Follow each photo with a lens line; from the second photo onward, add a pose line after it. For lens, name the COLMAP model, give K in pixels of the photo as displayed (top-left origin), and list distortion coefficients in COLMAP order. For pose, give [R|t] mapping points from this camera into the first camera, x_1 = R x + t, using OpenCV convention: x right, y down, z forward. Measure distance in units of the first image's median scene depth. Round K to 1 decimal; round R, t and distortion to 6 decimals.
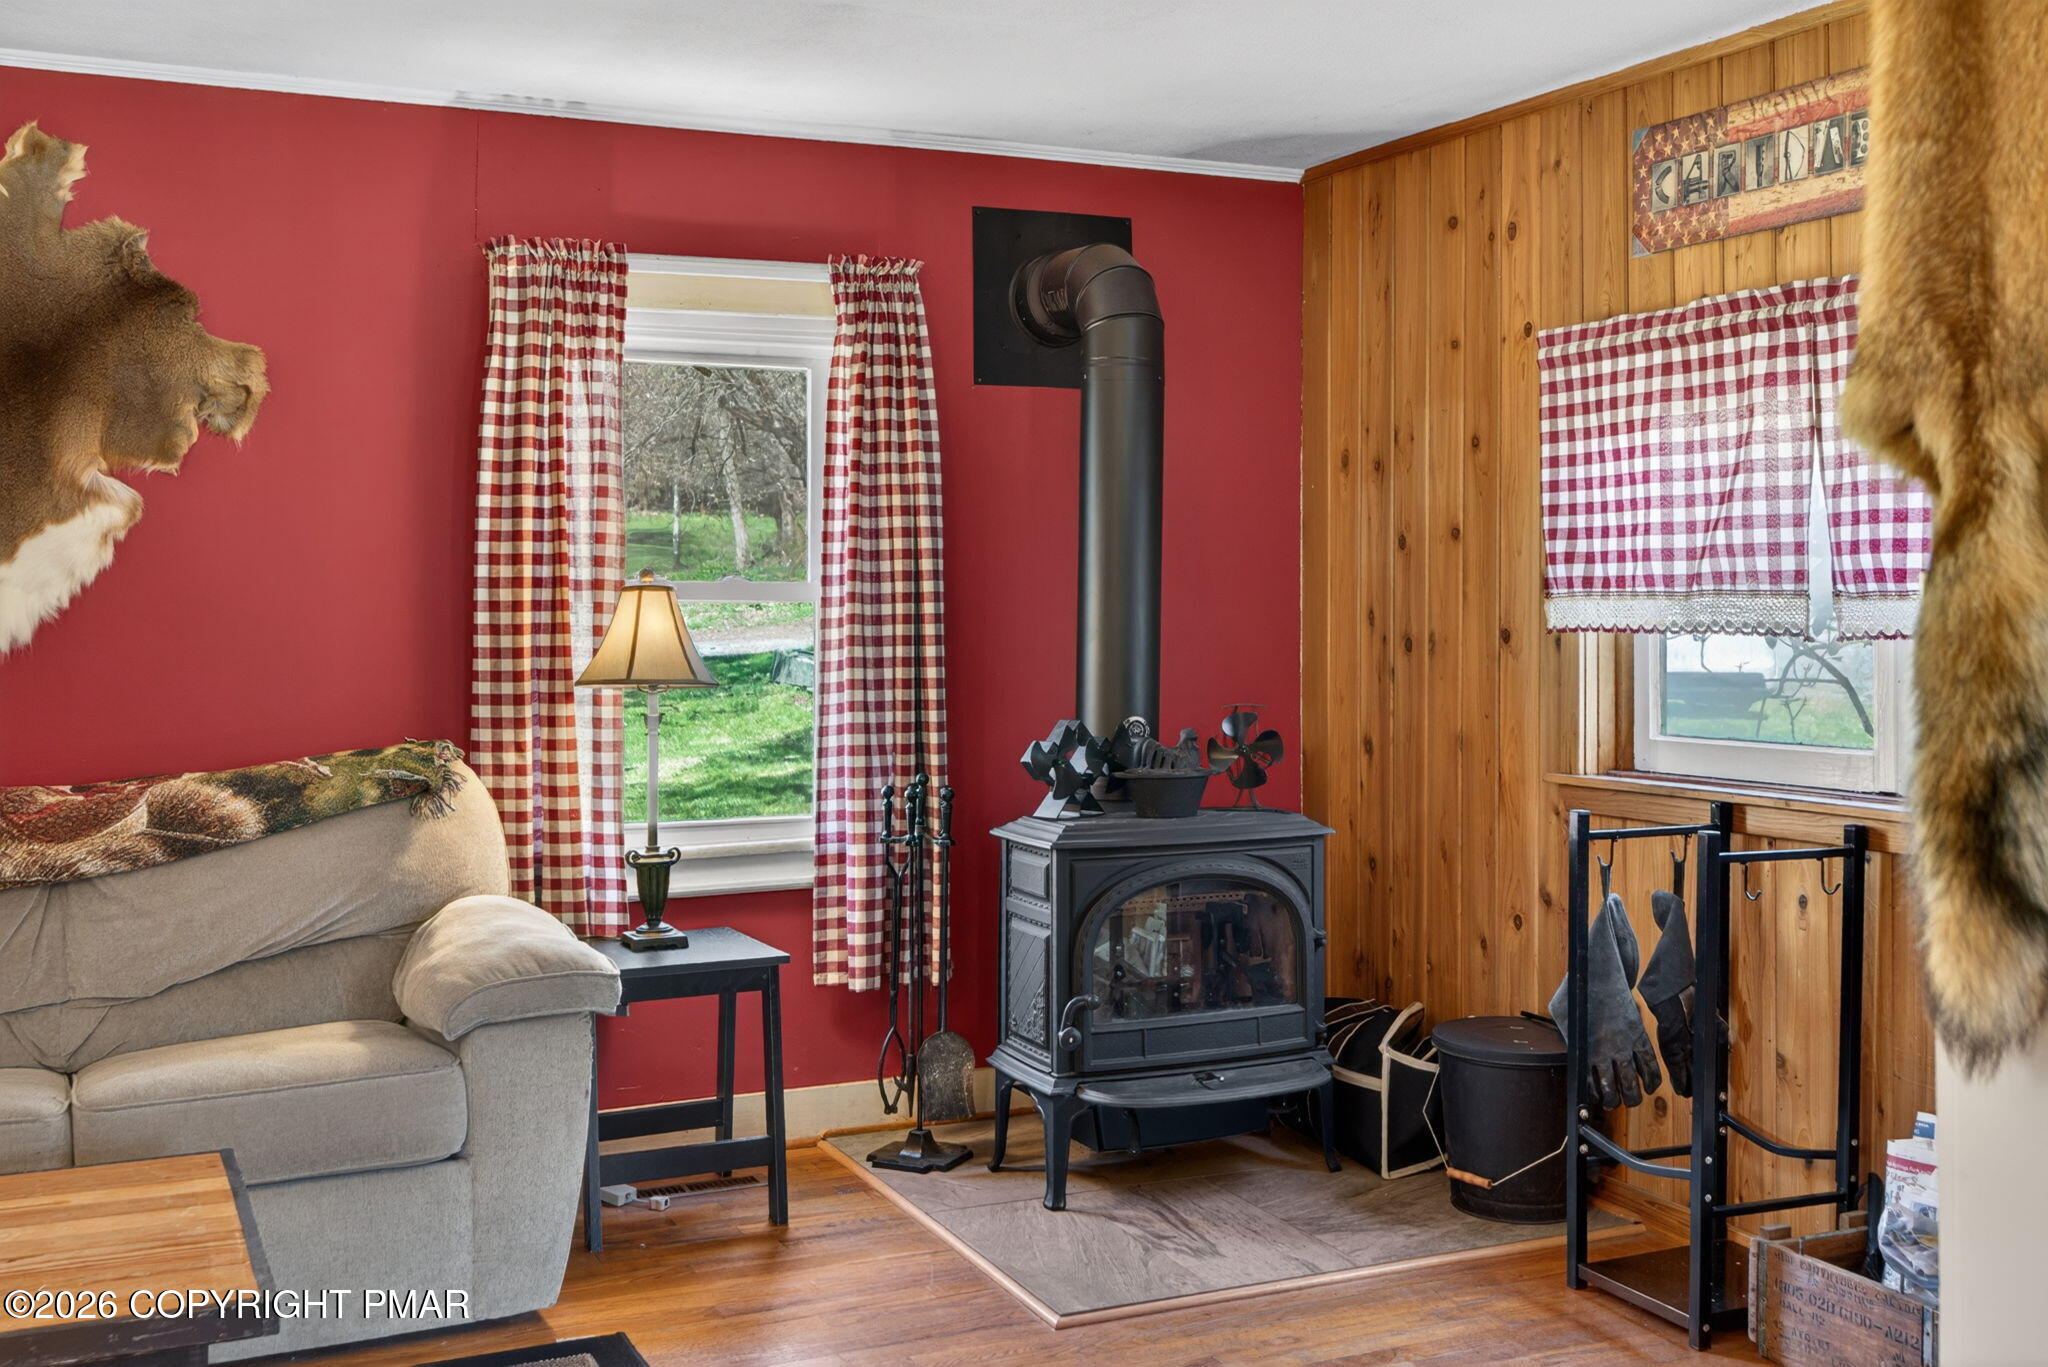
lens RADIAL K [[2069.2, 0, 1050.9], [0, 2069.2, 566.2], [0, 0, 1]] dist [0.006618, 0.000660]
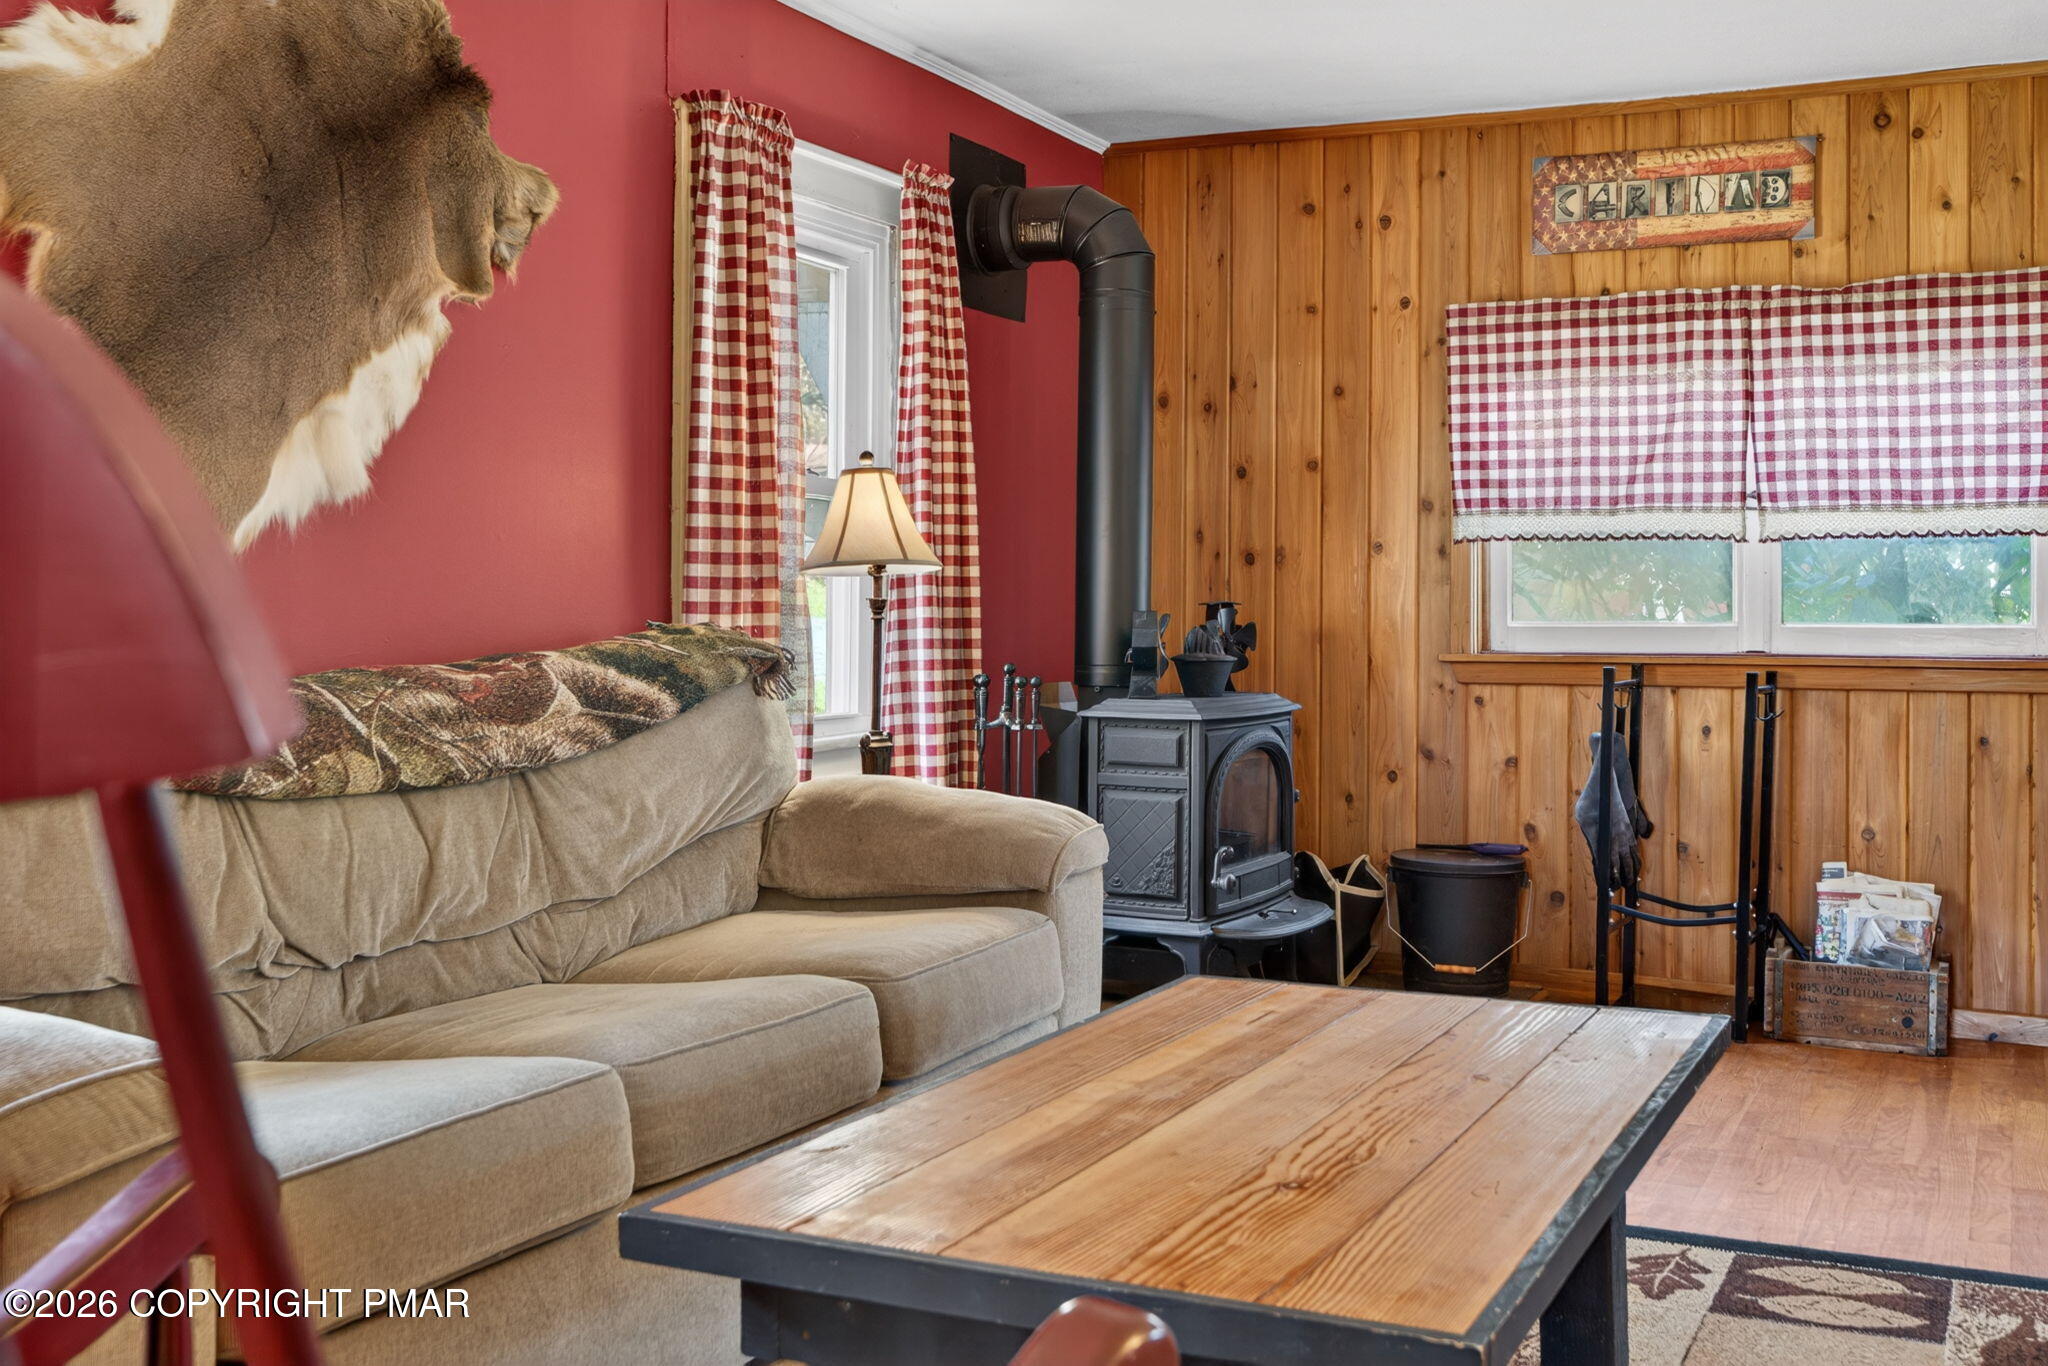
lens RADIAL K [[2023.2, 0, 1031.7], [0, 2023.2, 604.8], [0, 0, 1]] dist [0.000985, -0.002851]
pose [[0.779060, 0.009861, 0.626872, -0.786763], [-0.019064, 0.999787, 0.007966, 0.069306], [-0.626660, -0.018156, 0.779082, 0.207225]]
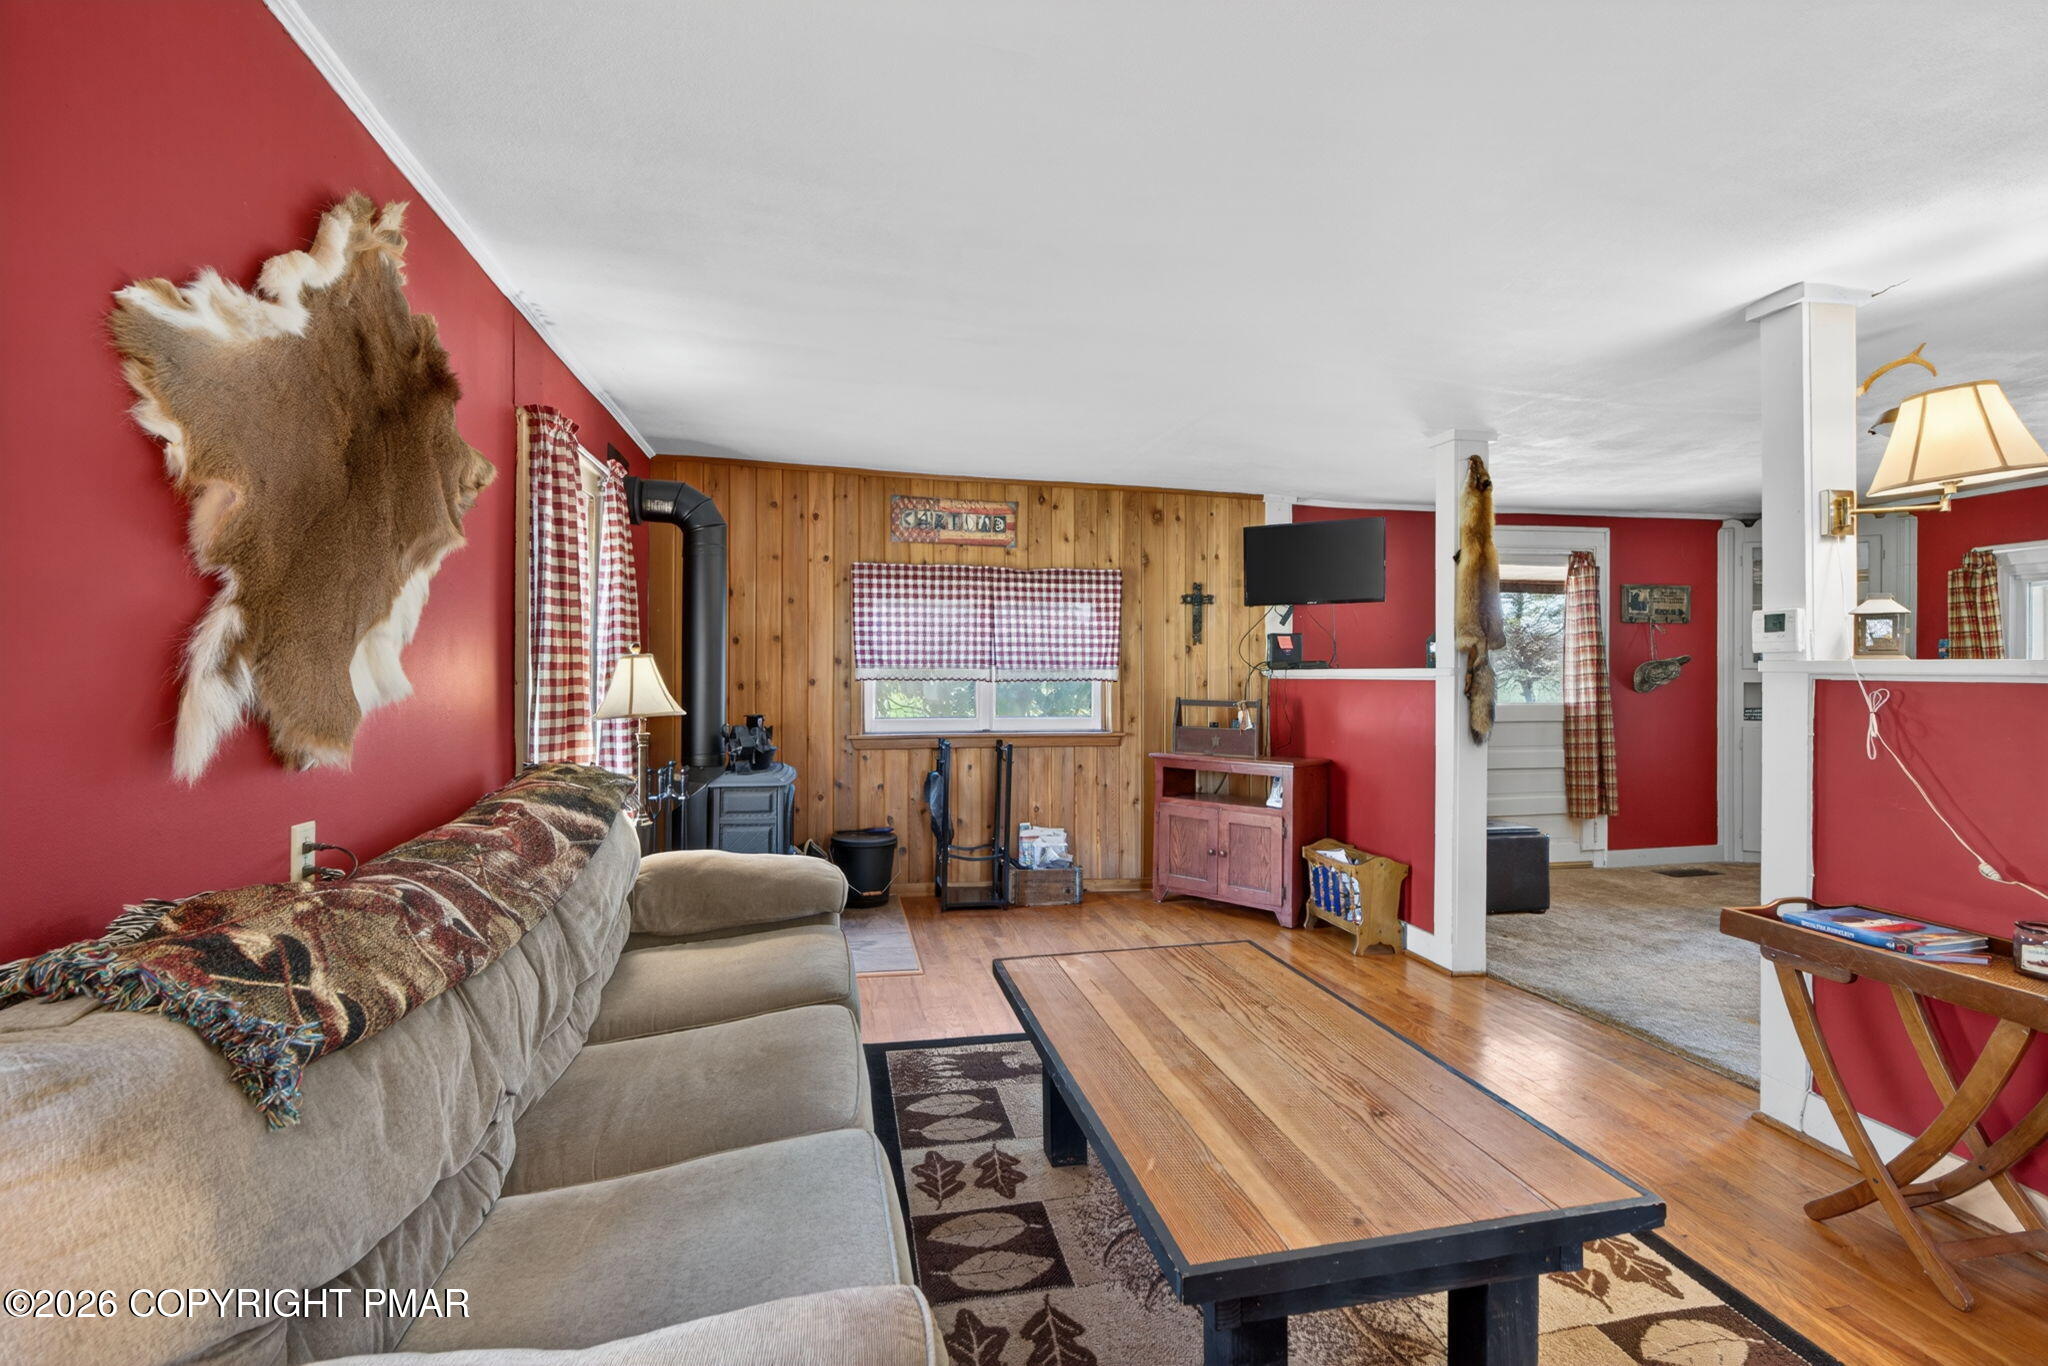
lens RADIAL K [[917.8, 0, 1019.4], [0, 917.8, 668.5], [0, 0, 1]] dist [0.000427, 0.000326]
pose [[0.221026, 0.007318, 0.975240, -0.877669], [-0.025104, 0.999683, -0.001812, 0.014975], [-0.974945, -0.024082, 0.221140, 0.586197]]
